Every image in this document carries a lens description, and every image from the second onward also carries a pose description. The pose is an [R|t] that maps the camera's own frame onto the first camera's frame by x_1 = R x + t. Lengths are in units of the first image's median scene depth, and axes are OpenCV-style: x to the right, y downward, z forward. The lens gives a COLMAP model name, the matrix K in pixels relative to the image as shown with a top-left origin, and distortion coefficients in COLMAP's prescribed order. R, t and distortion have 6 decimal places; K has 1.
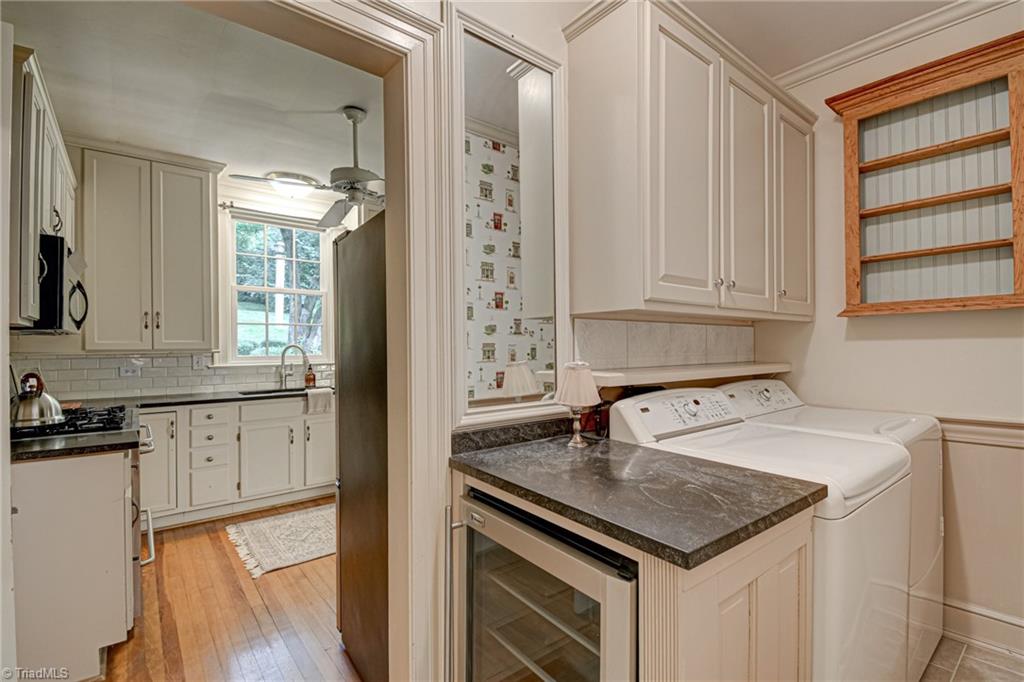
lens RADIAL K [[460.3, 0, 514.2], [0, 460.3, 342.9], [0, 0, 1]] dist [0.021587, -0.004135]
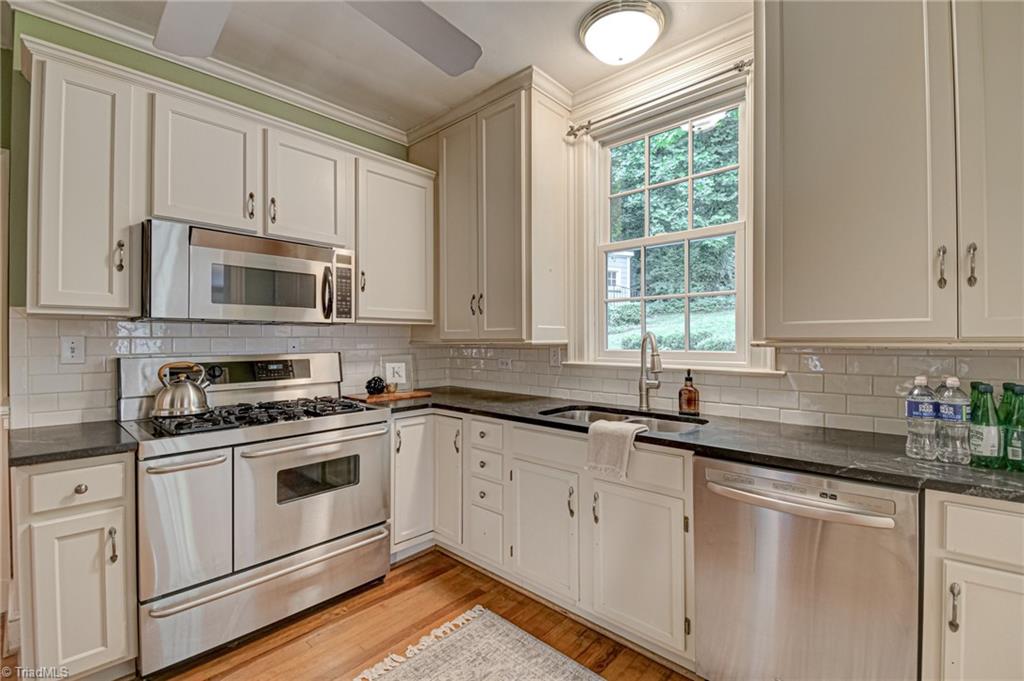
lens RADIAL K [[460.3, 0, 512.4], [0, 460.3, 334.7], [0, 0, 1]] dist [0.021587, -0.004135]
pose [[0.157362, 0.002092, -0.987539, 0.045504], [0.007228, 0.999969, 0.003270, 0.003945], [0.987515, -0.007652, 0.157342, 0.917484]]
